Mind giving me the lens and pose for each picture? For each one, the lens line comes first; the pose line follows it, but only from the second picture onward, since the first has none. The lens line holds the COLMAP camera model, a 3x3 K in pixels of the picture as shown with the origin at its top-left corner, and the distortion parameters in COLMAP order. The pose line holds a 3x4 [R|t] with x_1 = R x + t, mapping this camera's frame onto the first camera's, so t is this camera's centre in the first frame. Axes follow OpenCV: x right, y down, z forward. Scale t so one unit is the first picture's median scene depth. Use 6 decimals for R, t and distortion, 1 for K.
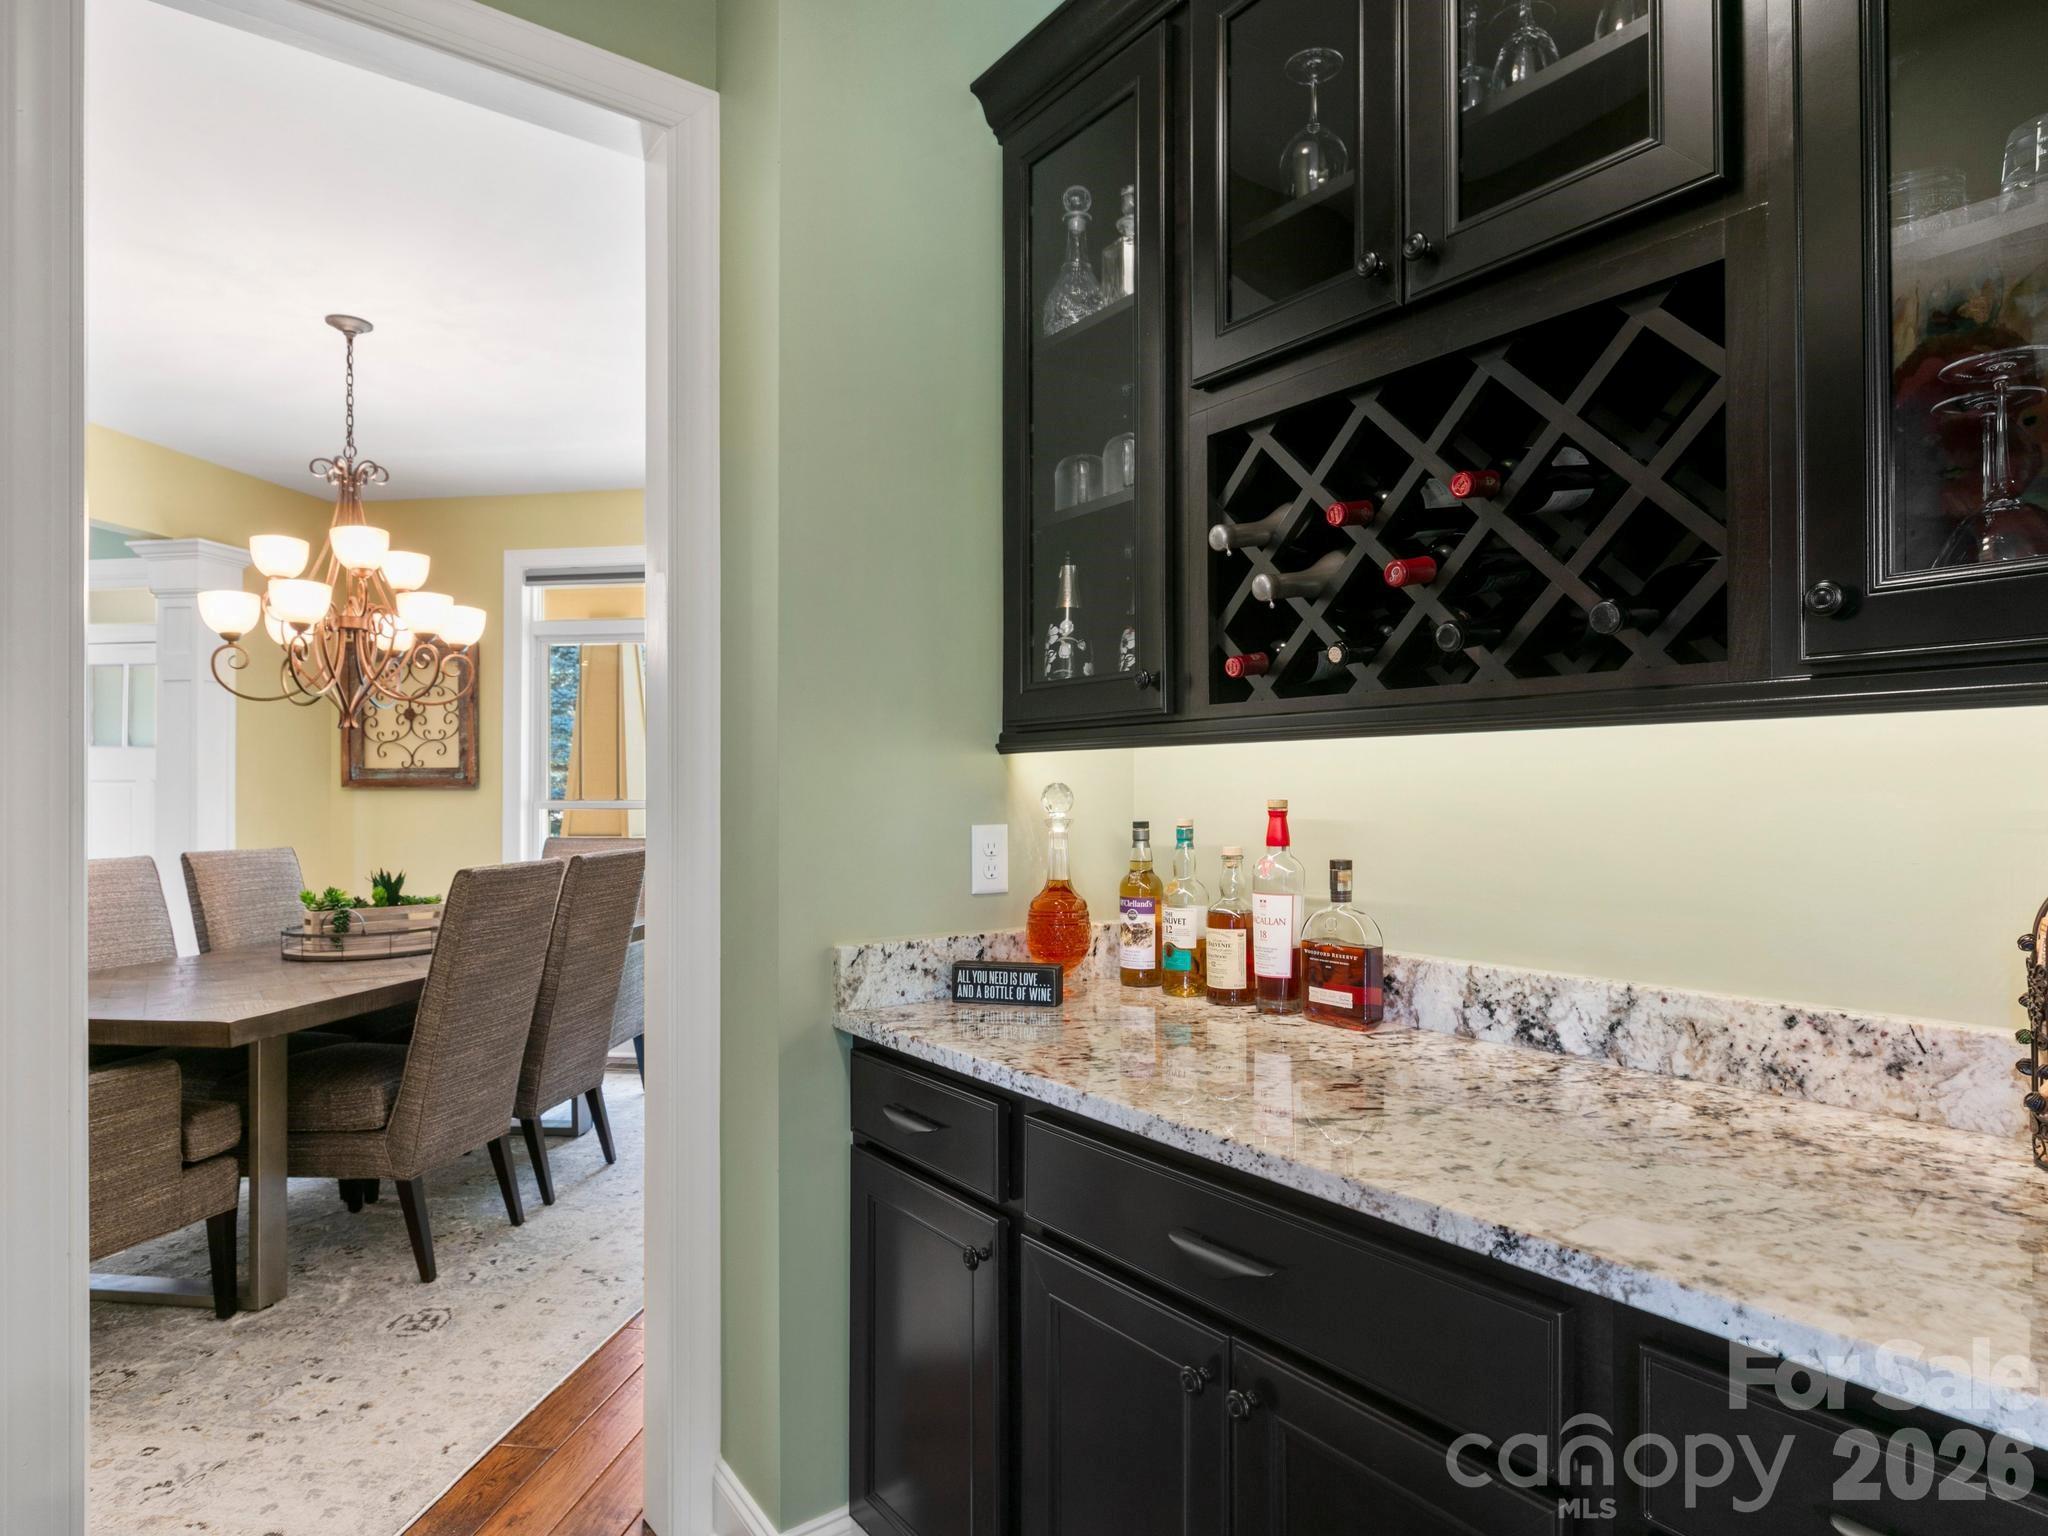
lens RADIAL K [[1143.2, 0, 1022.6], [0, 1143.2, 779.6], [0, 0, 1]] dist [0.005956, -0.003816]
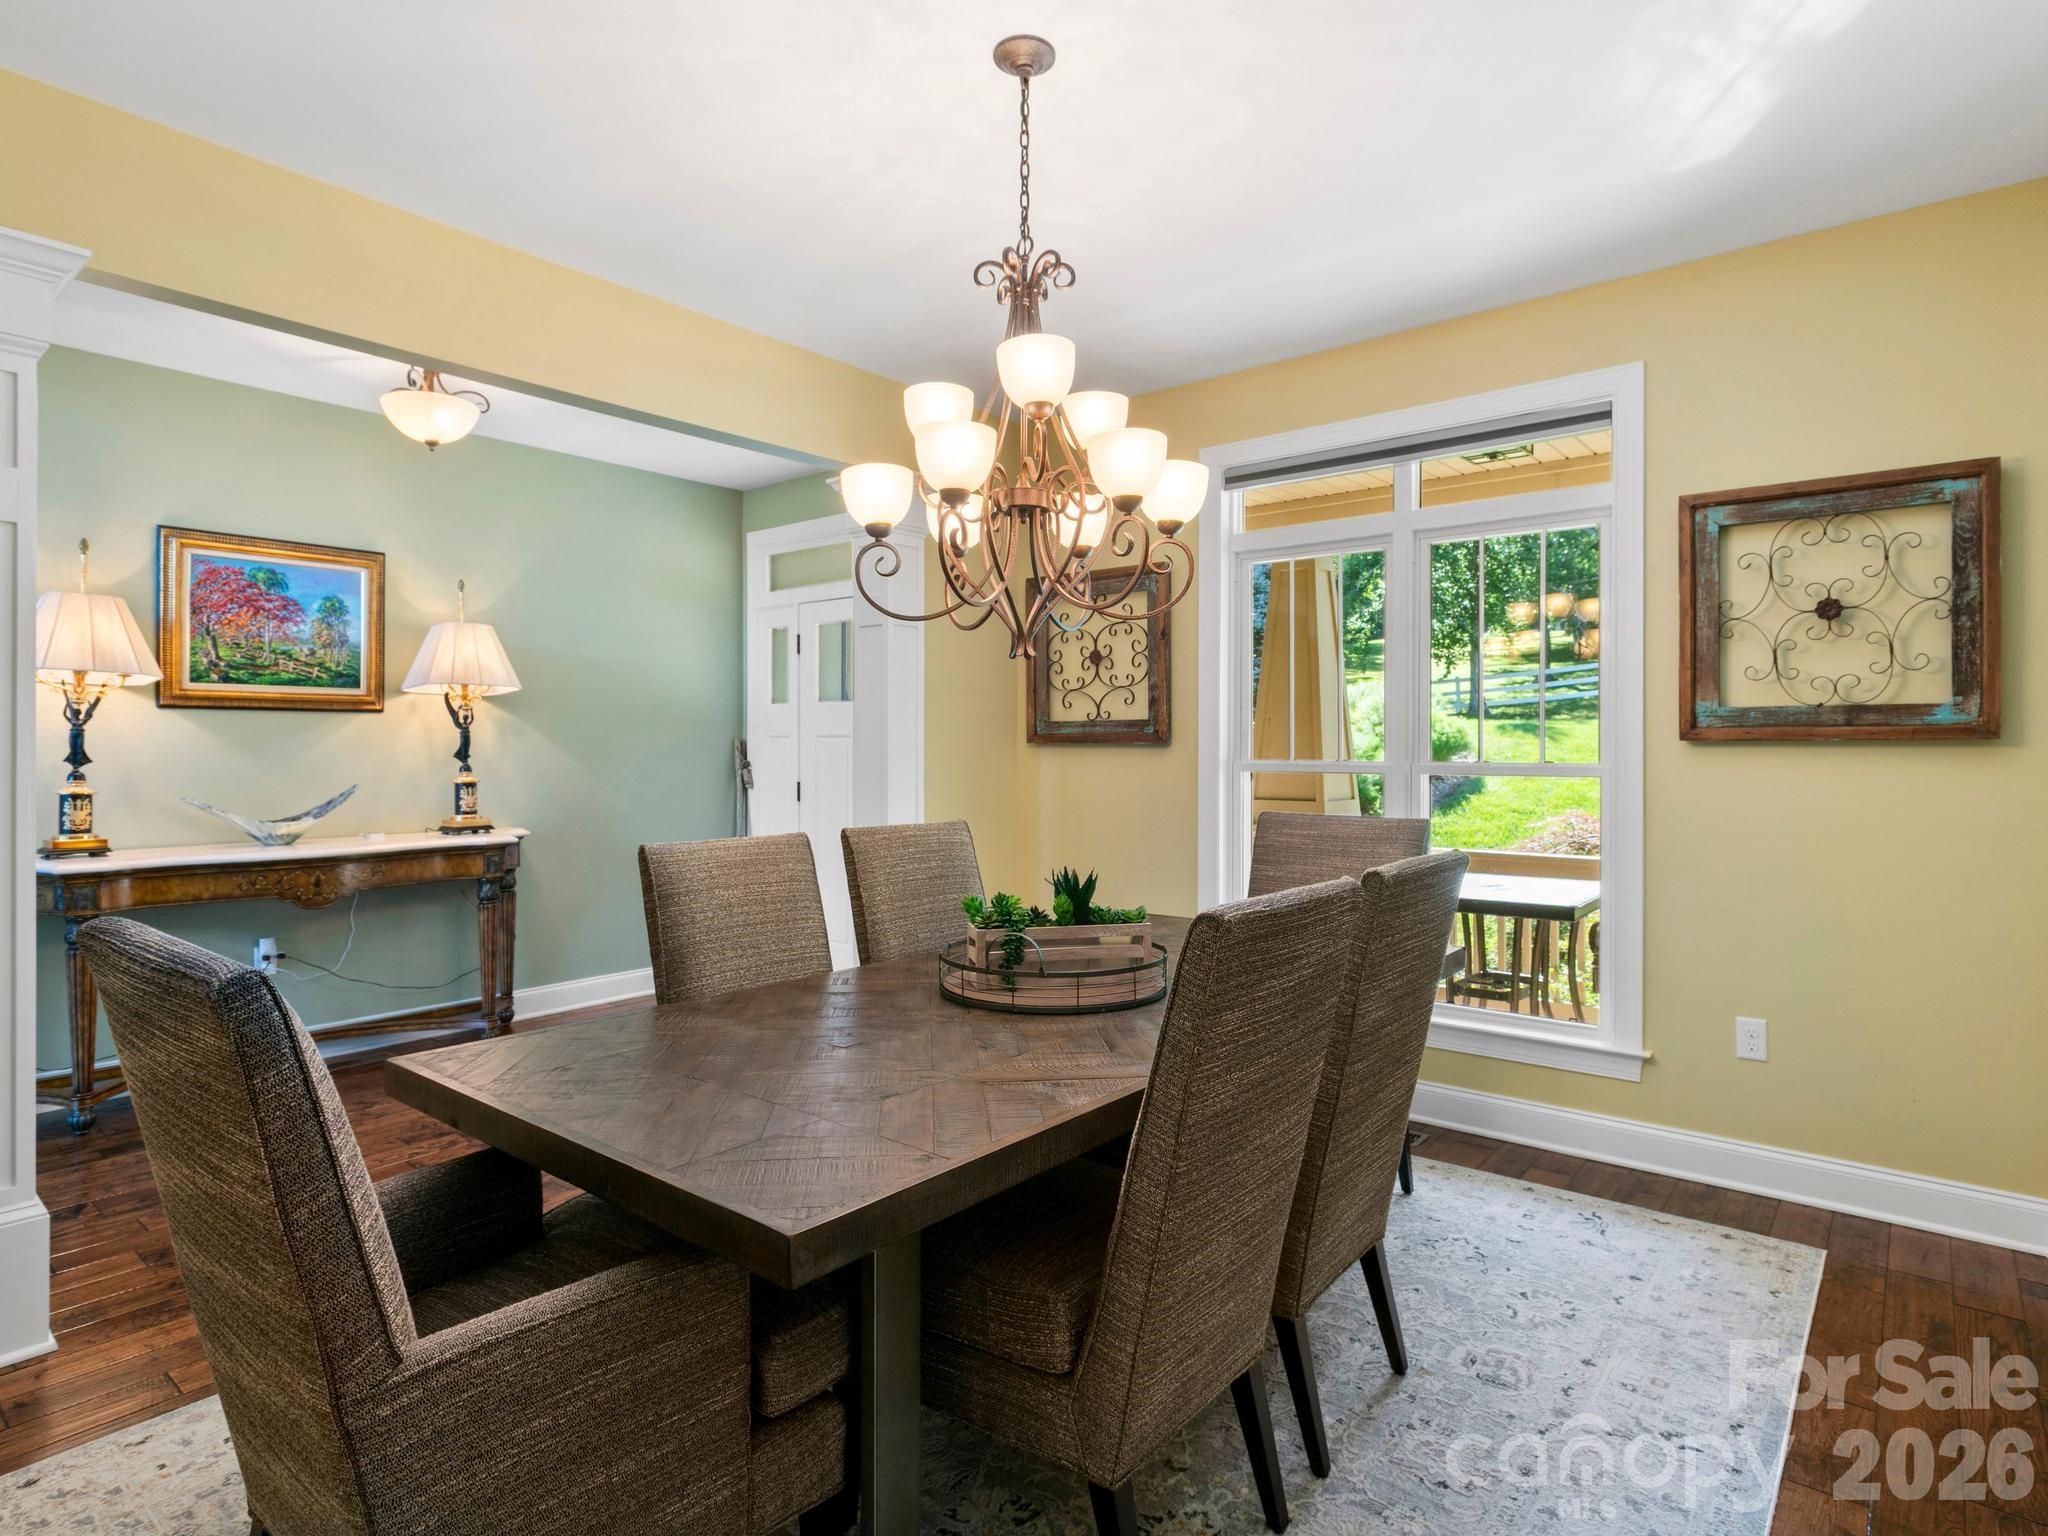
lens RADIAL K [[1114.7, 0, 1022.9], [0, 1114.7, 748.7], [0, 0, 1]] dist [-0.005597, -0.000503]
pose [[0.852299, 0.005470, -0.523026, -0.247085], [0.001291, 0.999920, 0.012561, 0.000257], [0.523053, -0.011381, 0.852224, 0.443272]]
